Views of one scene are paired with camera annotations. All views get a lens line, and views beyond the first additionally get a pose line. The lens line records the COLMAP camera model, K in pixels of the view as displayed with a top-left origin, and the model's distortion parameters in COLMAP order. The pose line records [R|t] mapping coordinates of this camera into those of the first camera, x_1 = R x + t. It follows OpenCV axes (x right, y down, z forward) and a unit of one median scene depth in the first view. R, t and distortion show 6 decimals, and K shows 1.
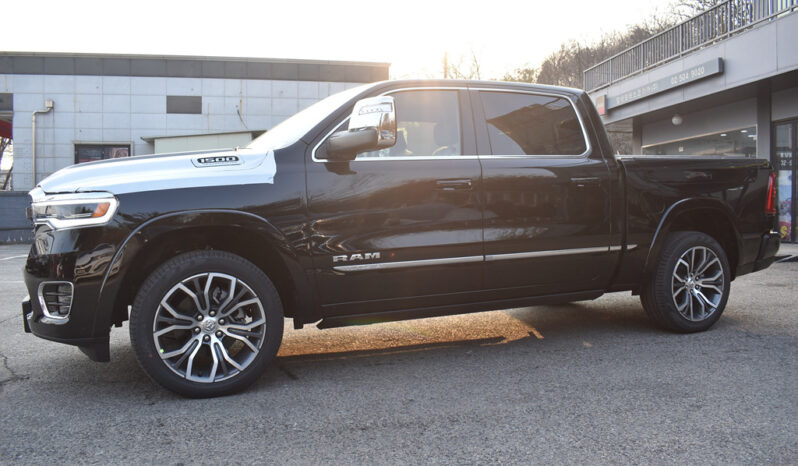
lens RADIAL K [[616.4, 0, 395.1], [0, 616.4, 231.6], [0, 0, 1]] dist [-0.088317, 0.005392]
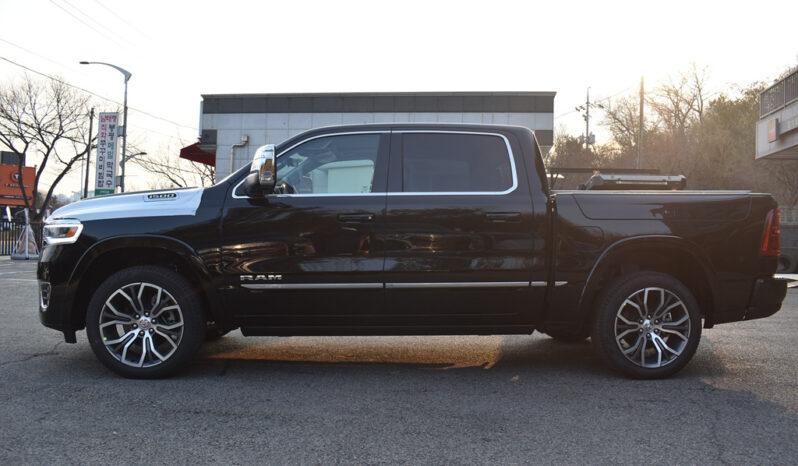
lens RADIAL K [[616.4, 0, 395.1], [0, 616.4, 231.6], [0, 0, 1]] dist [-0.088317, 0.005392]
pose [[0.940057, 0.026544, -0.339982, 0.588306], [-0.041469, 0.998465, -0.036709, -0.014903], [0.338486, 0.048608, 0.939715, -0.037428]]
